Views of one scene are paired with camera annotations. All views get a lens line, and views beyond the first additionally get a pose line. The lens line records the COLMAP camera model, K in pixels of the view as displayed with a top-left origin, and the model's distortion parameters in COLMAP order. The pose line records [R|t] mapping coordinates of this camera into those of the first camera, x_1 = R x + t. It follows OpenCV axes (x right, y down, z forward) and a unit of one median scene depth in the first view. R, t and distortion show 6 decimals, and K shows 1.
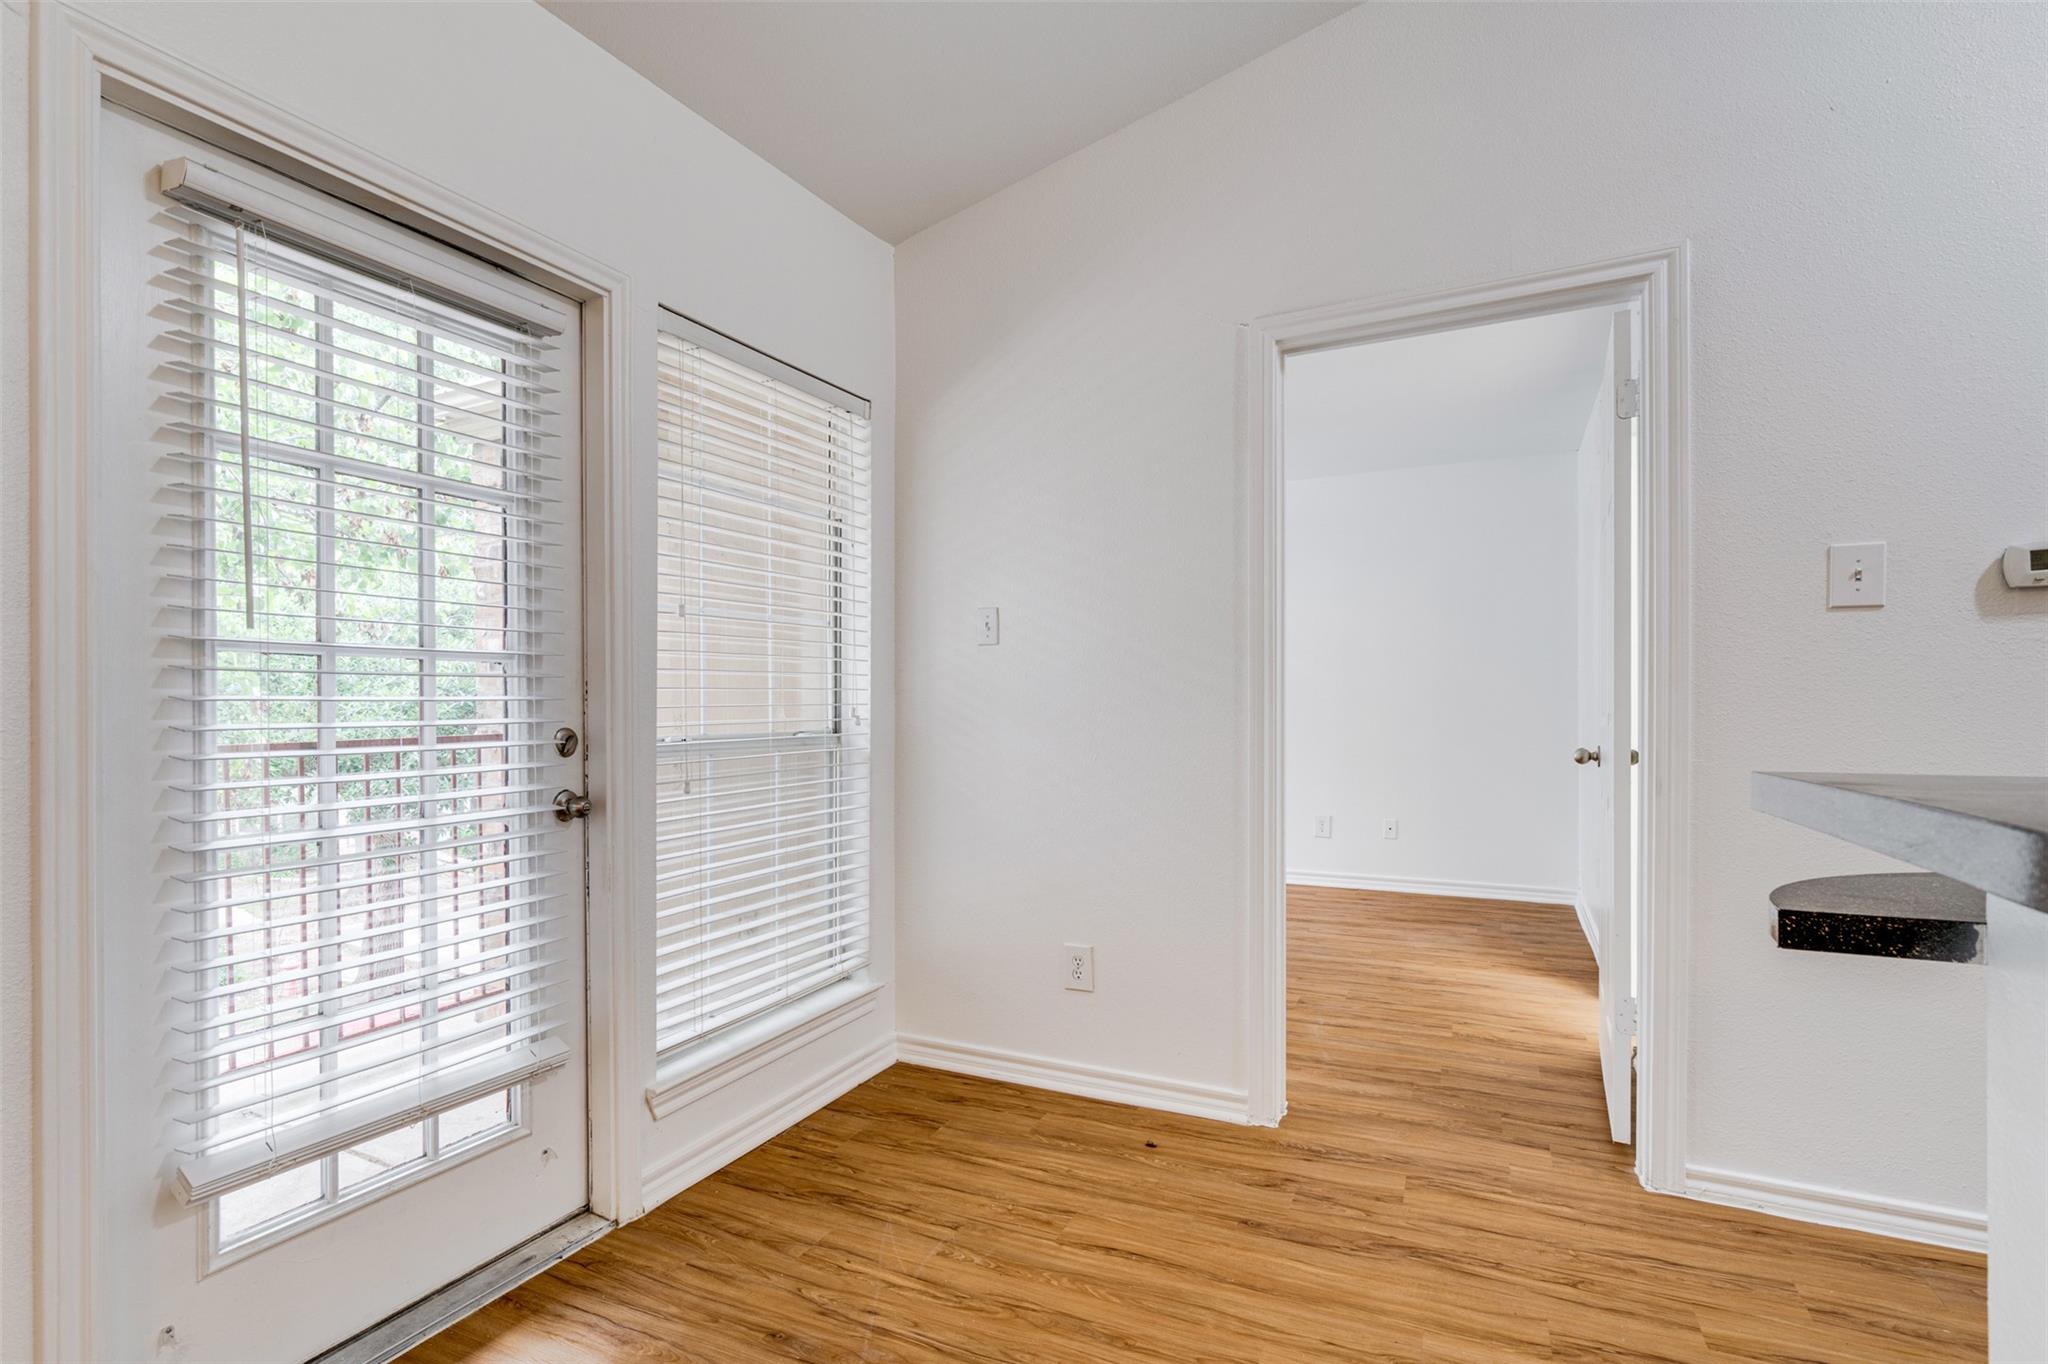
lens RADIAL K [[995.3, 0, 969.4], [0, 995.3, 706.6], [0, 0, 1]] dist [-0.006407, -0.000366]
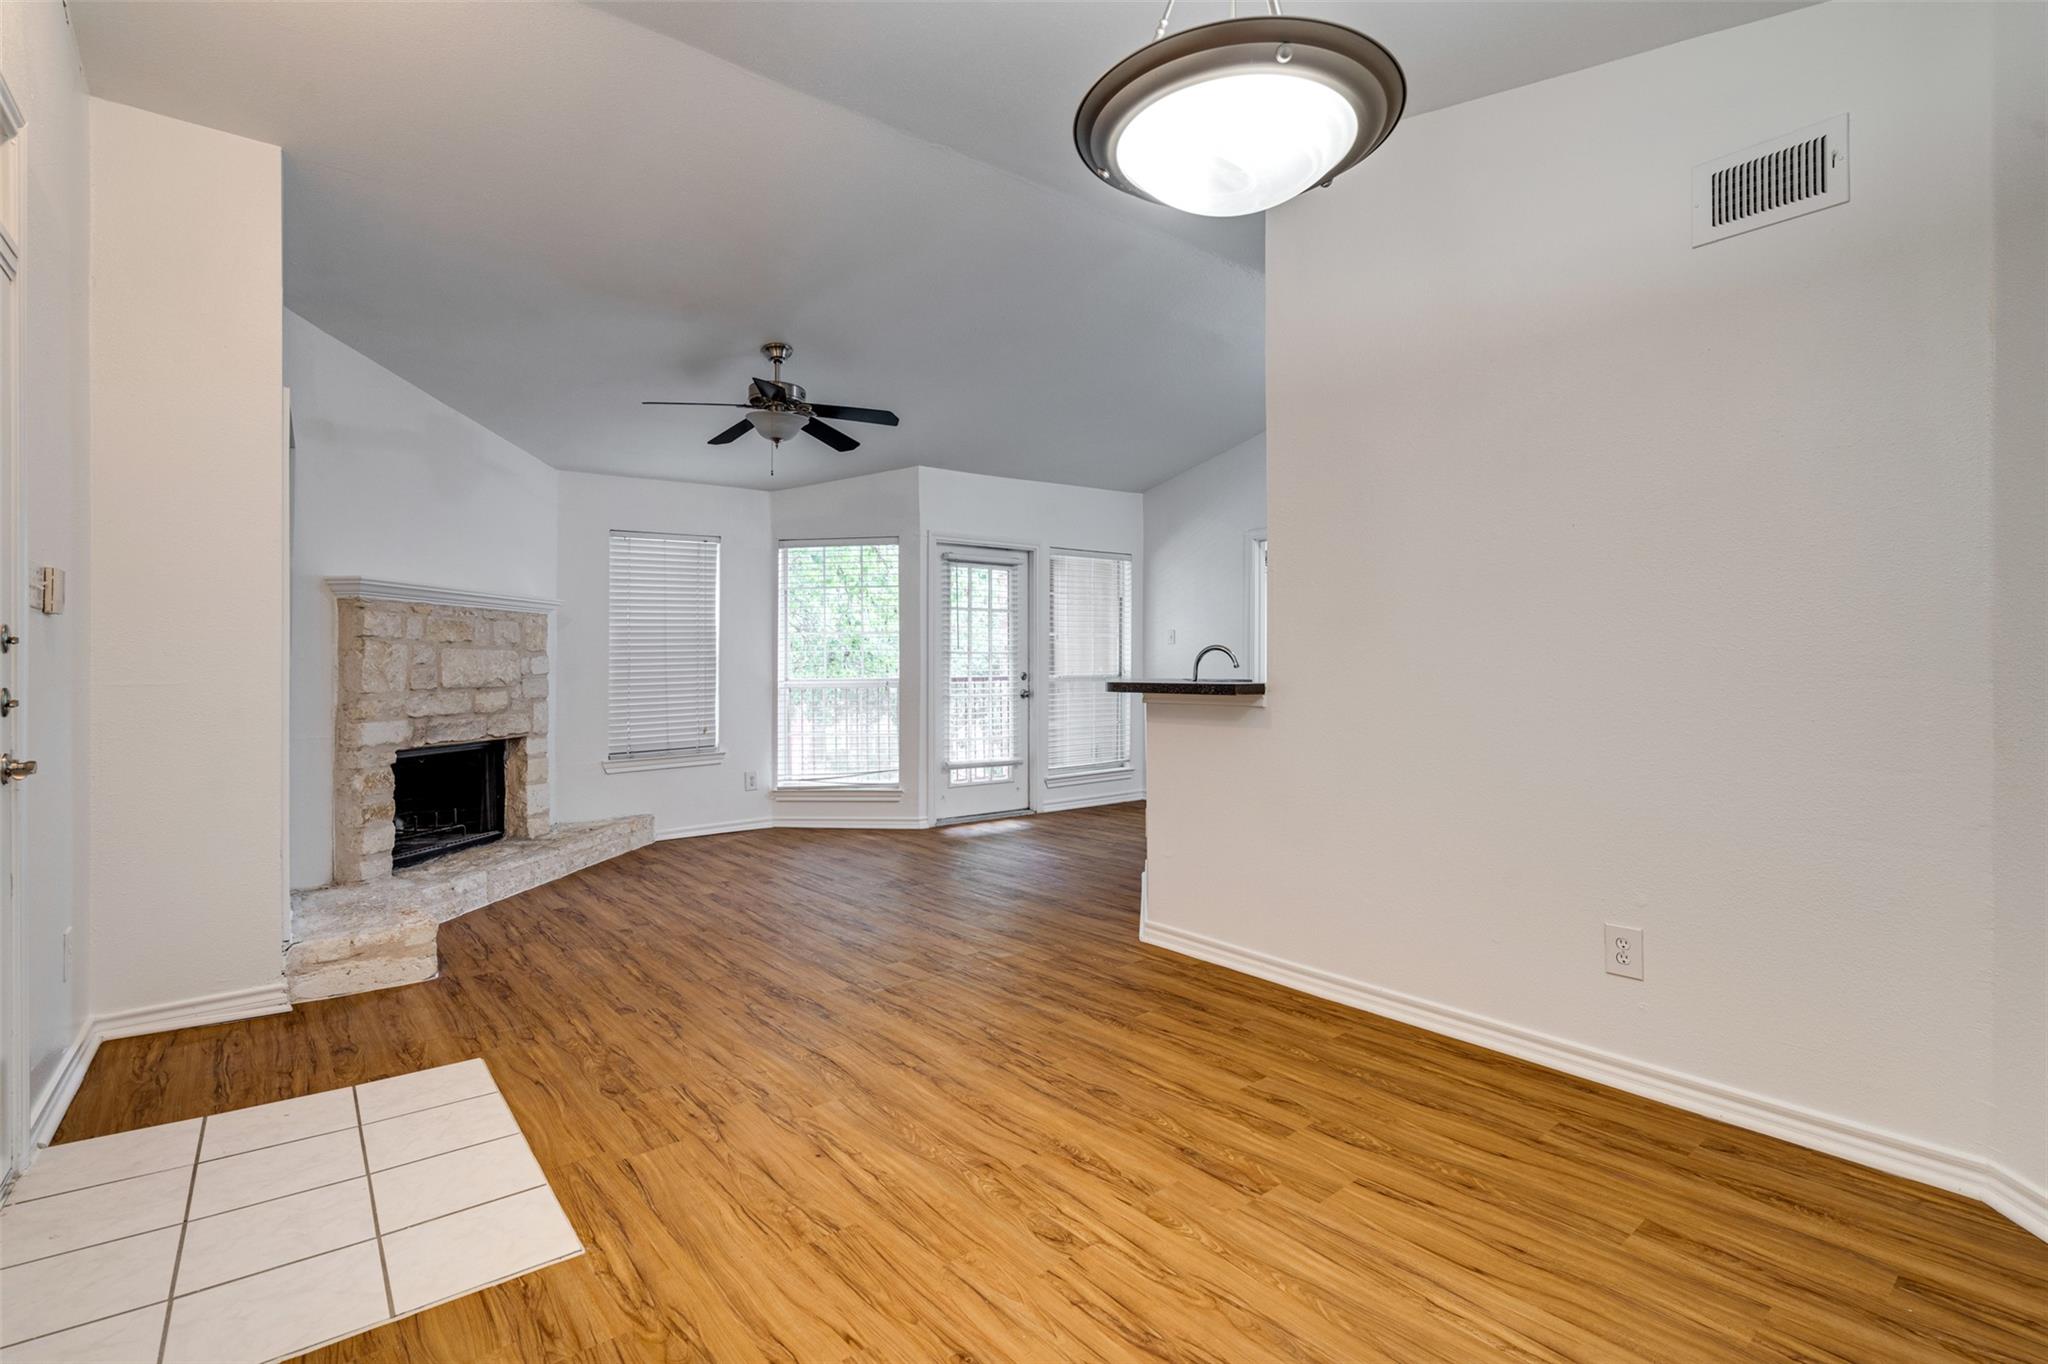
lens RADIAL K [[936.5, 0, 1029.9], [0, 936.5, 666.6], [0, 0, 1]] dist [-0.002334, 0.000027]
pose [[0.913892, 0.004172, -0.405937, 0.943693], [-0.004027, 0.999991, 0.001213, -0.003326], [0.405939, 0.000526, 0.913900, -1.989911]]
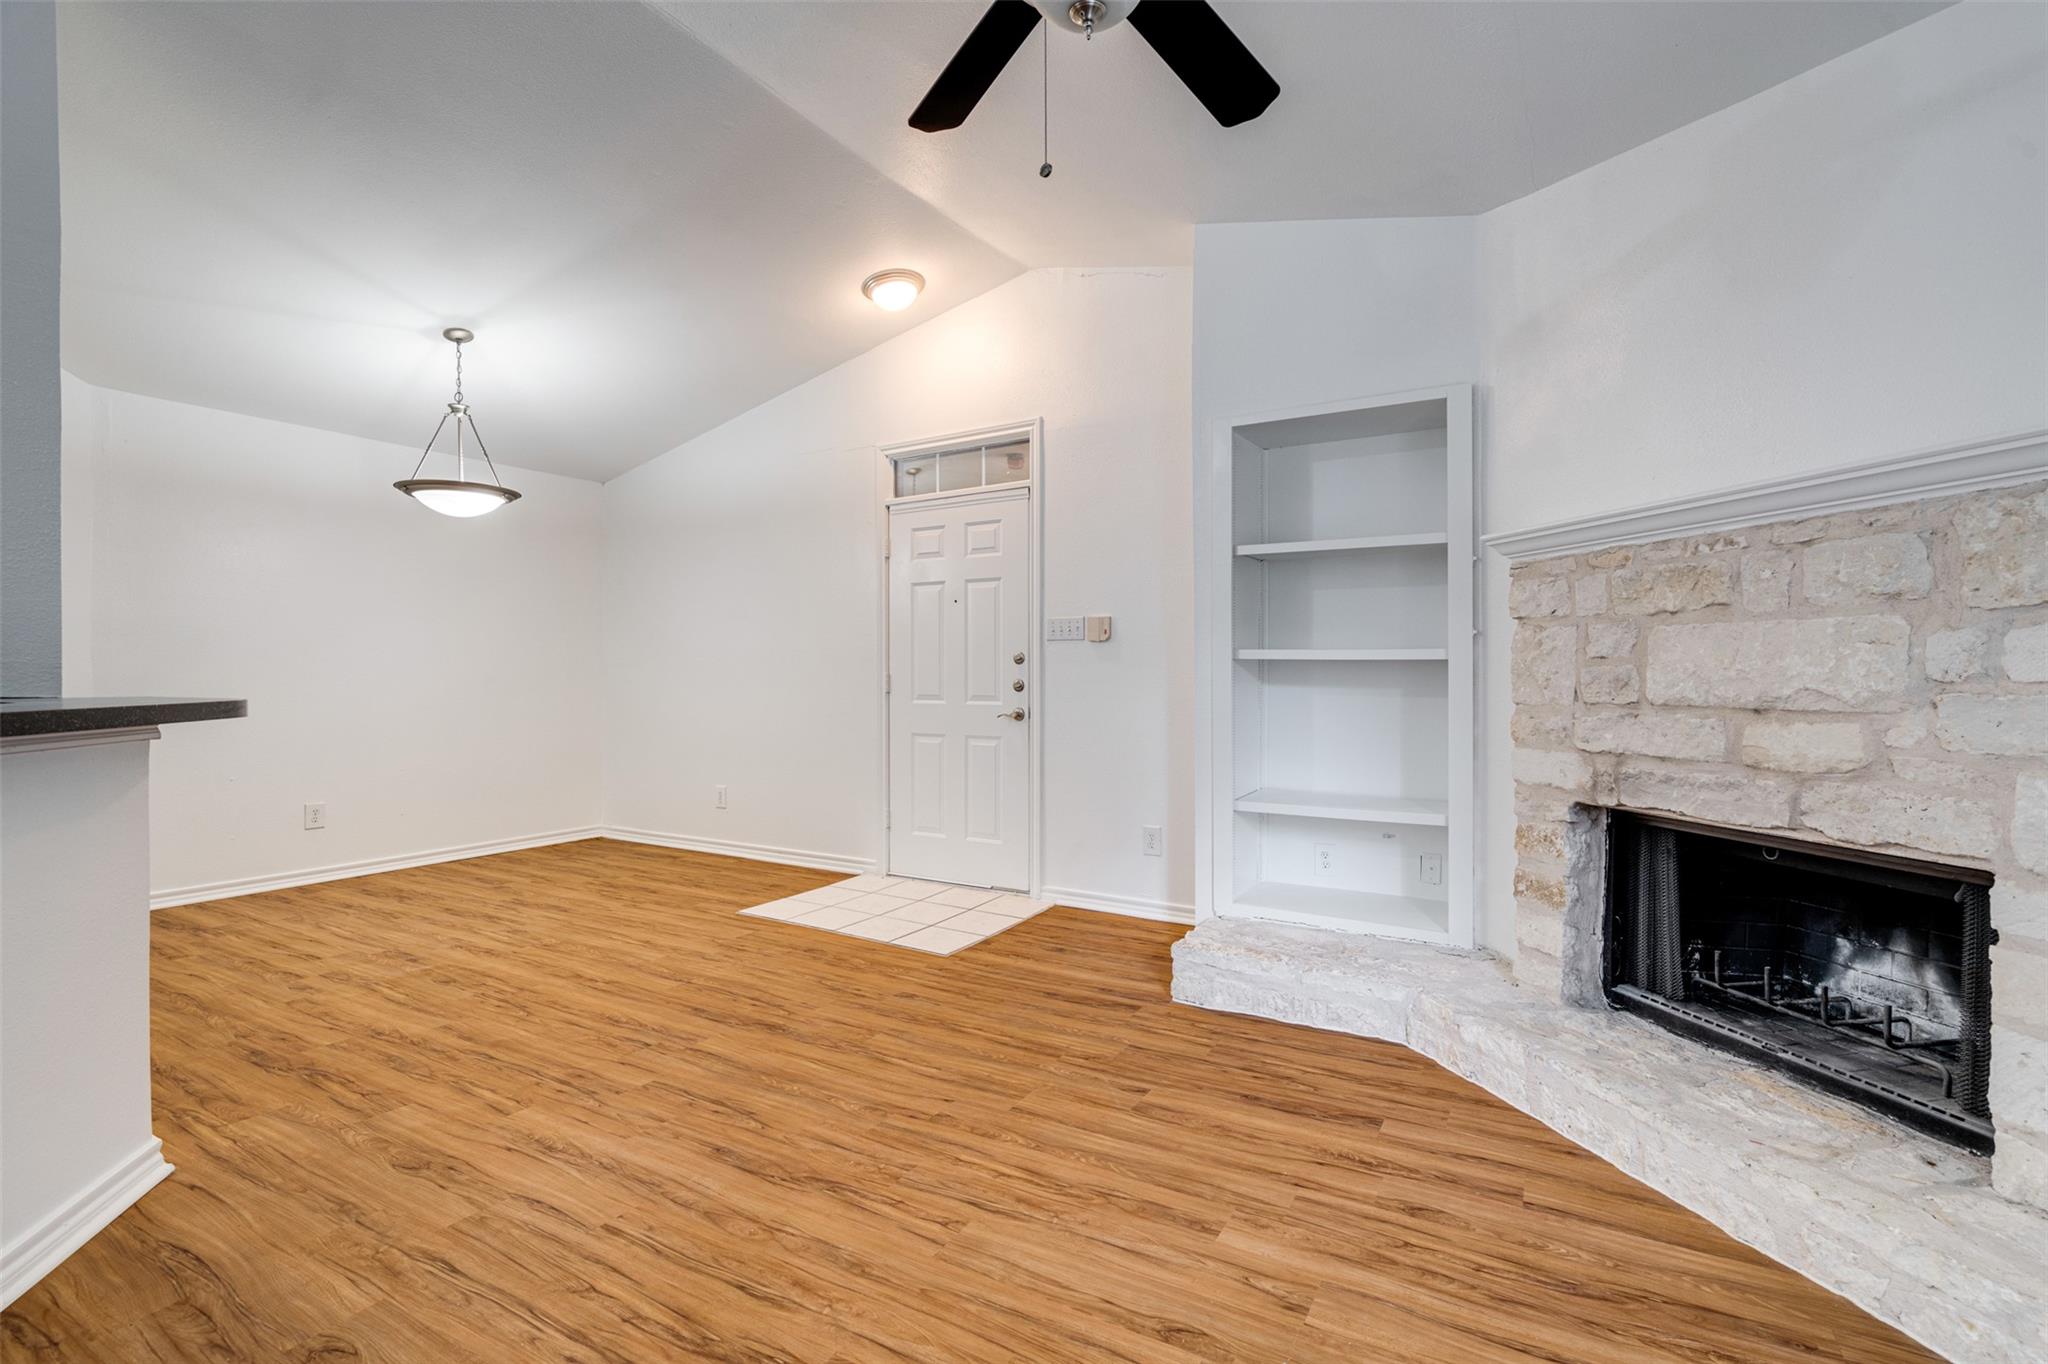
lens RADIAL K [[936.5, 0, 1030.7], [0, 936.5, 679.4], [0, 0, 1]] dist [-0.002334, 0.000027]
pose [[-0.998375, 0.011521, 0.055804, -0.449377], [0.011903, 0.999908, 0.006509, 0.008975], [-0.055723, 0.007163, -0.998421, 0.485642]]
